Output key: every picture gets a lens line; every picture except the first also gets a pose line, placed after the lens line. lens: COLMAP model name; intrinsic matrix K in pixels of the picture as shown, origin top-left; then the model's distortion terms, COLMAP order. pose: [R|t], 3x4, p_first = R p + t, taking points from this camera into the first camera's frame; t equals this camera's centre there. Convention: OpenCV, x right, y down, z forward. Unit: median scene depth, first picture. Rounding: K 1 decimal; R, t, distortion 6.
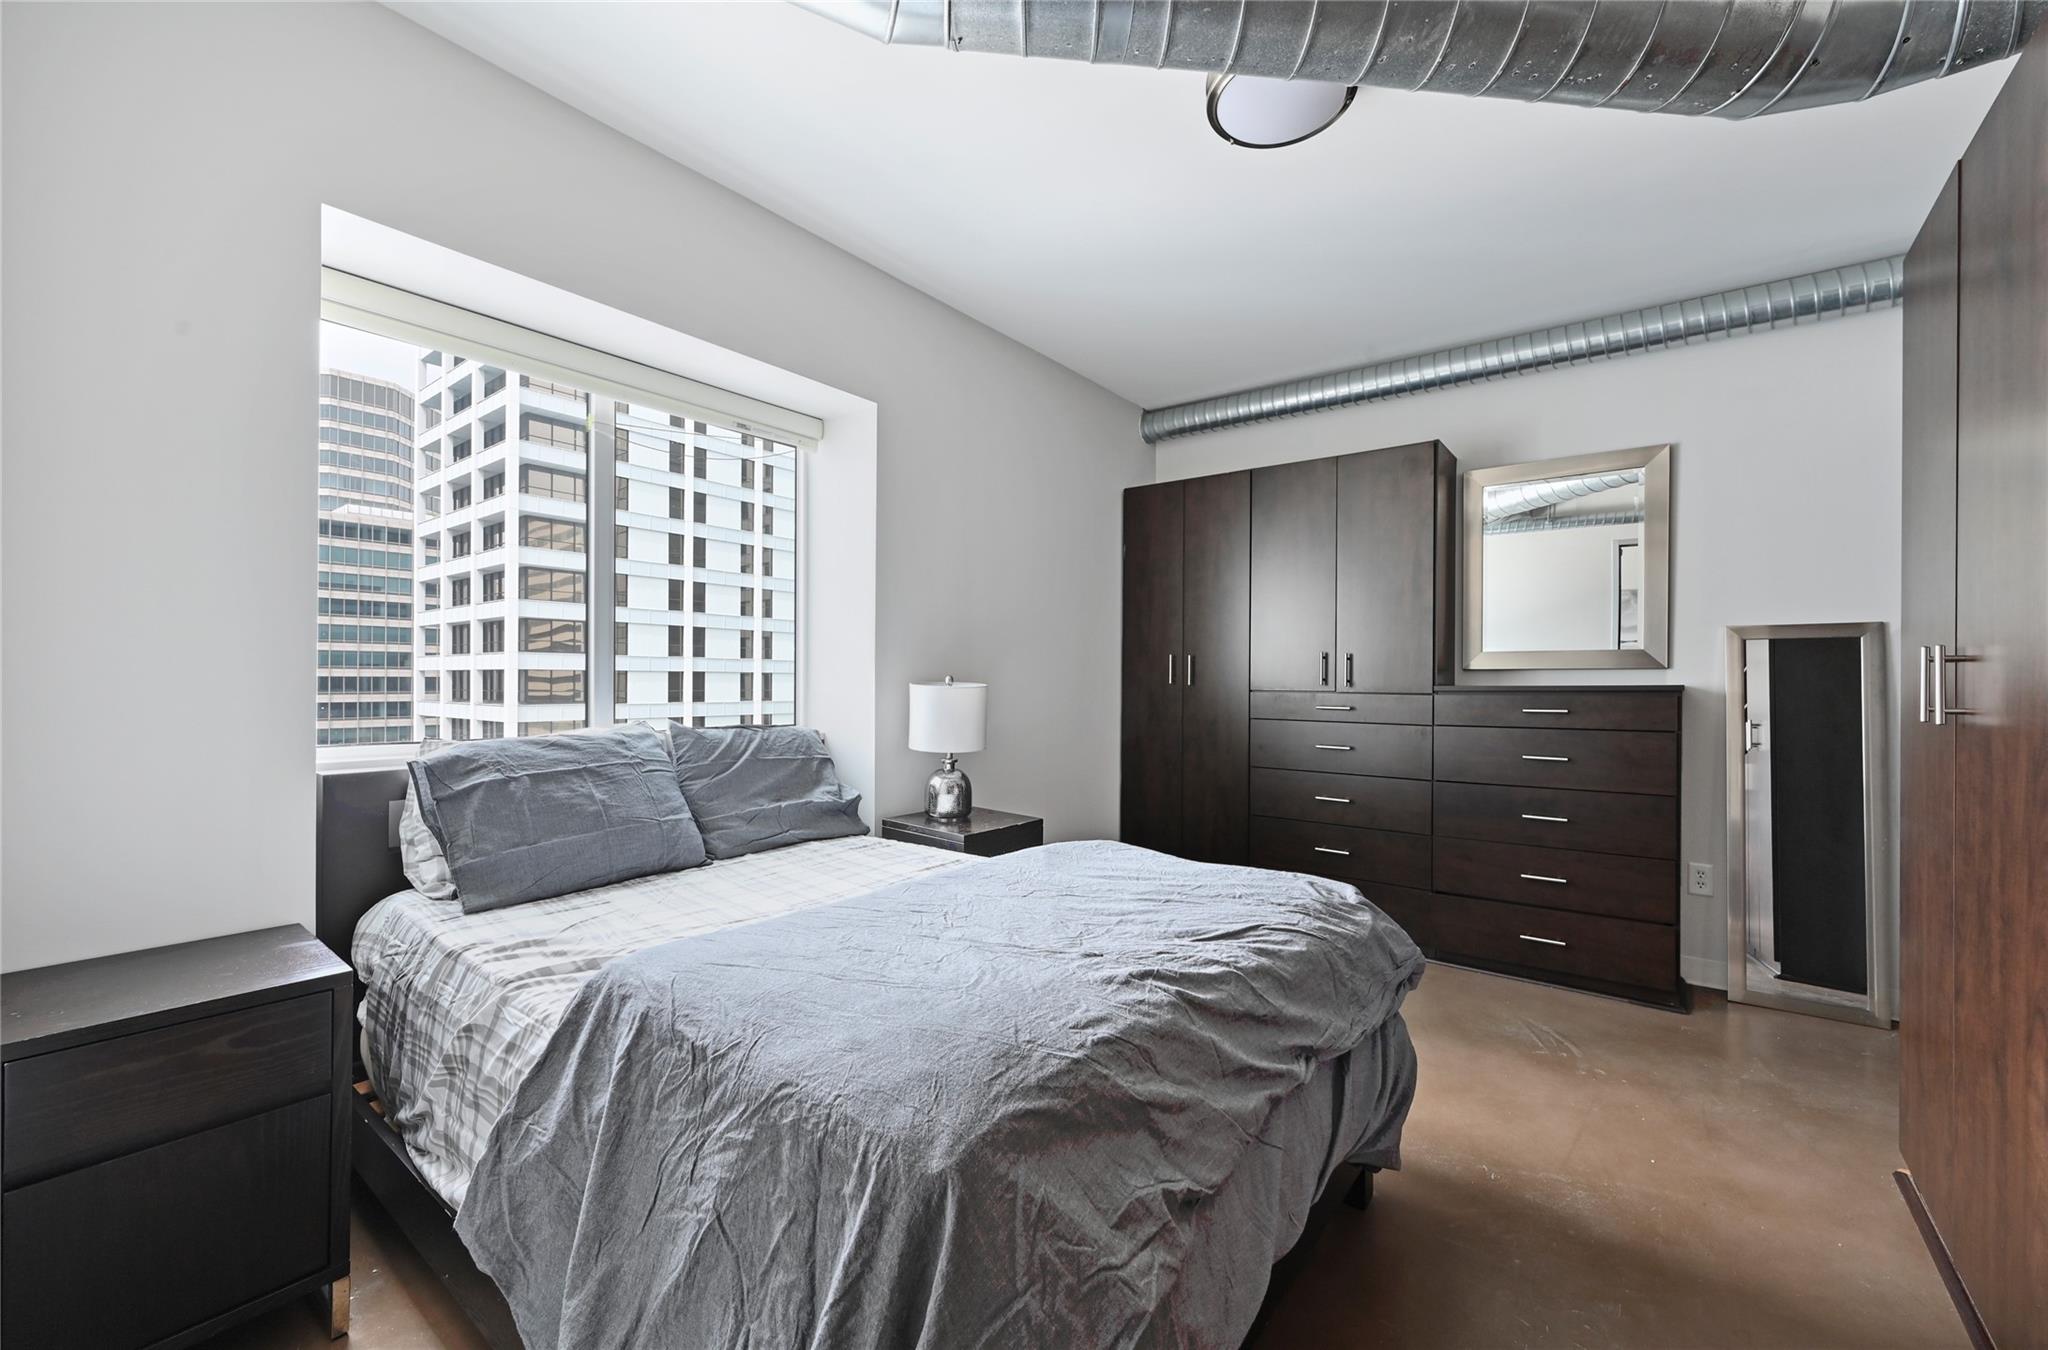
lens RADIAL K [[819.7, 0, 1032.7], [0, 819.7, 675.5], [0, 0, 1]] dist [0.000105, -0.000347]
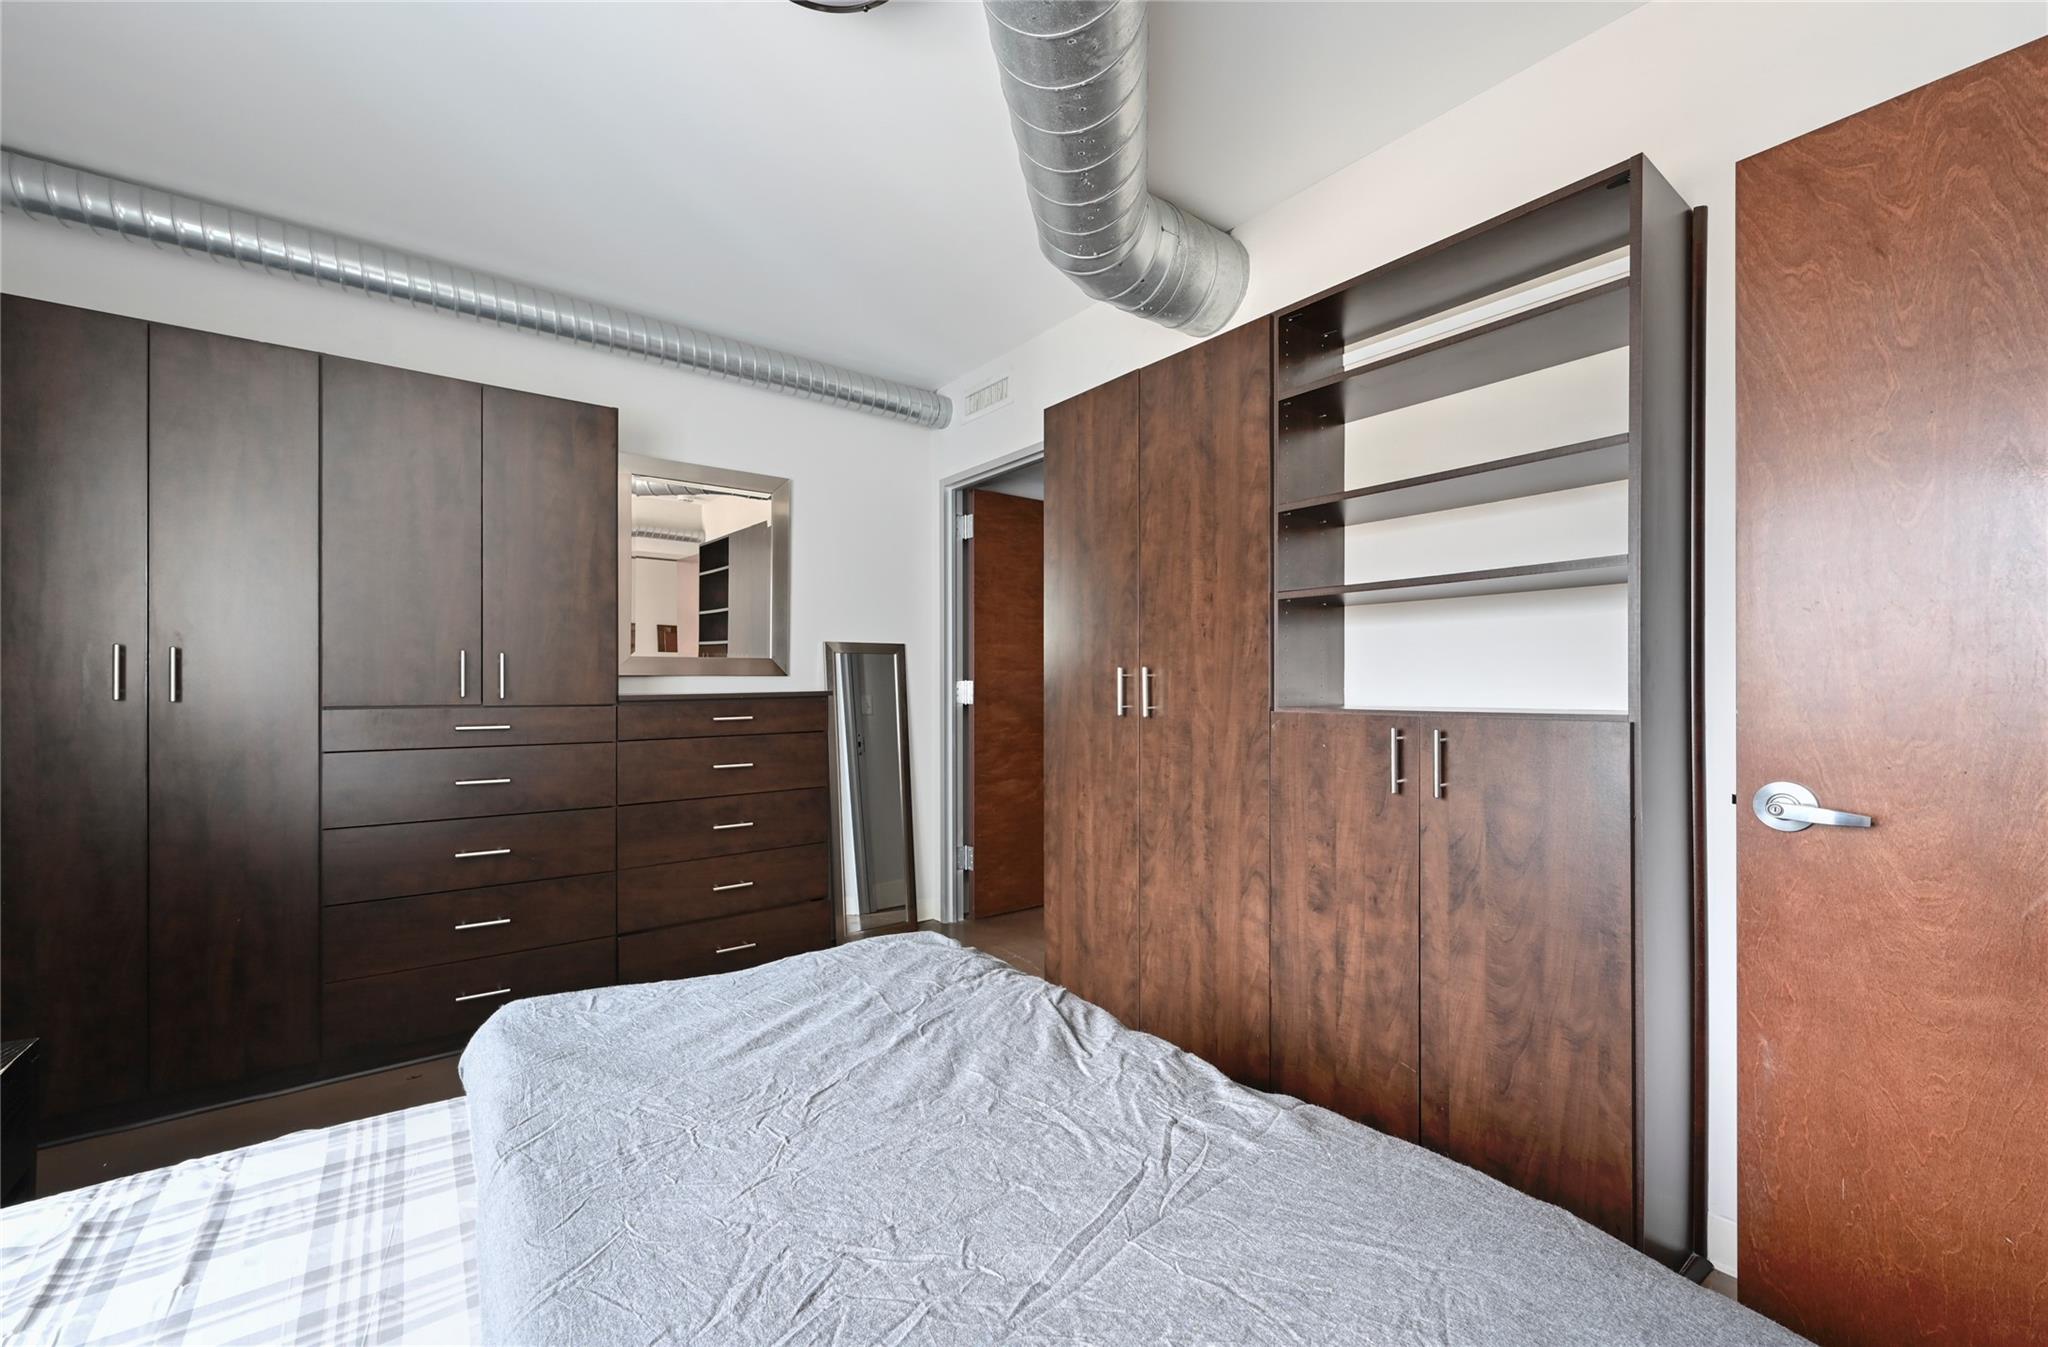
lens RADIAL K [[819.7, 0, 1033.9], [0, 819.7, 678.5], [0, 0, 1]] dist [0.000105, -0.000347]
pose [[0.257094, -0.001200, 0.966386, -0.321014], [-0.002373, 0.999995, 0.001873, -0.010598], [-0.966384, -0.002774, 0.257090, 0.508977]]
